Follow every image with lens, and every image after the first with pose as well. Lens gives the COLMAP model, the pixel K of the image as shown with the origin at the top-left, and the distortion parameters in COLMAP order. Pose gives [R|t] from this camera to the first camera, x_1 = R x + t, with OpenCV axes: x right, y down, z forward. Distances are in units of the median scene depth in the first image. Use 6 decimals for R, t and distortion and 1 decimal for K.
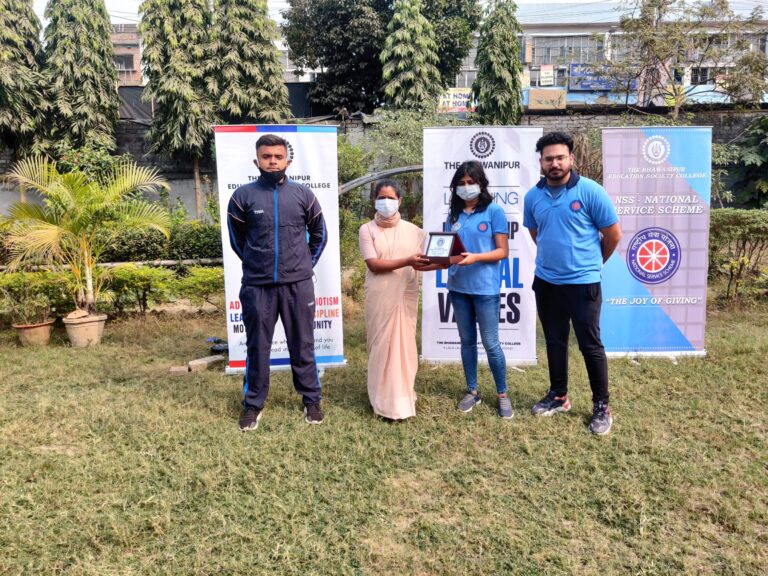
lens RADIAL K [[604.2, 0, 380.1], [0, 604.2, 285.9], [0, 0, 1]] dist [0.024094, -0.031019]
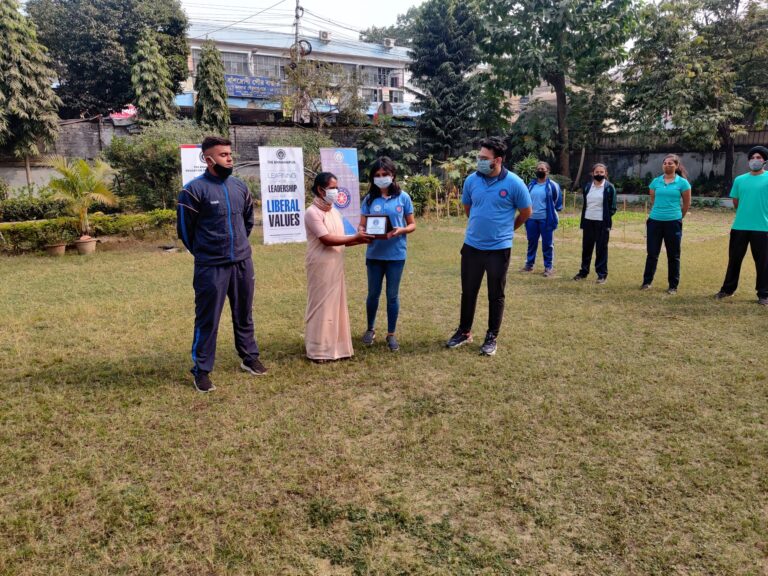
lens RADIAL K [[604.2, 0, 367.1], [0, 604.2, 297.5], [0, 0, 1]] dist [0.024094, -0.031019]
pose [[0.842834, -0.110253, 0.526759, -0.336746], [0.091280, 0.993895, 0.061976, 0.086344], [-0.530377, -0.004153, 0.847752, -0.486803]]
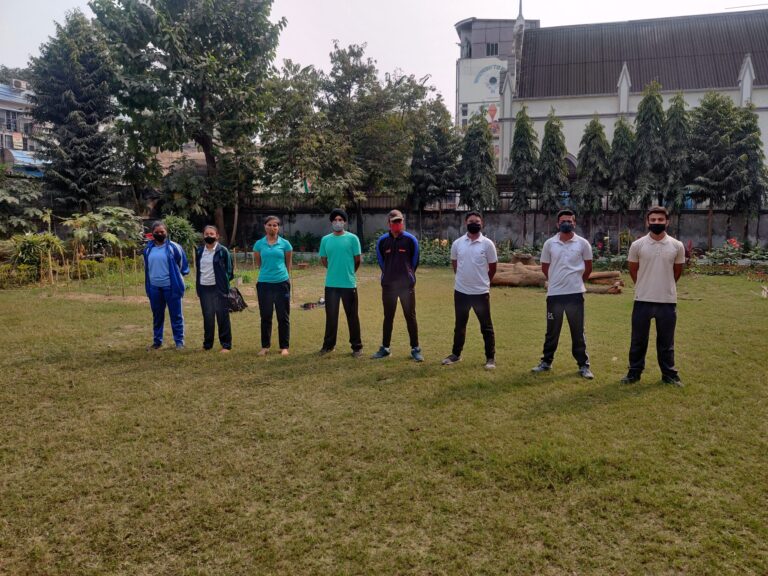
lens RADIAL K [[604.2, 0, 391.0], [0, 604.2, 294.2], [0, 0, 1]] dist [0.024094, -0.031019]
pose [[0.428294, -0.094937, 0.898638, -0.273824], [0.148708, 0.988312, 0.033536, 0.085982], [-0.891319, 0.119272, 0.437406, -0.496021]]
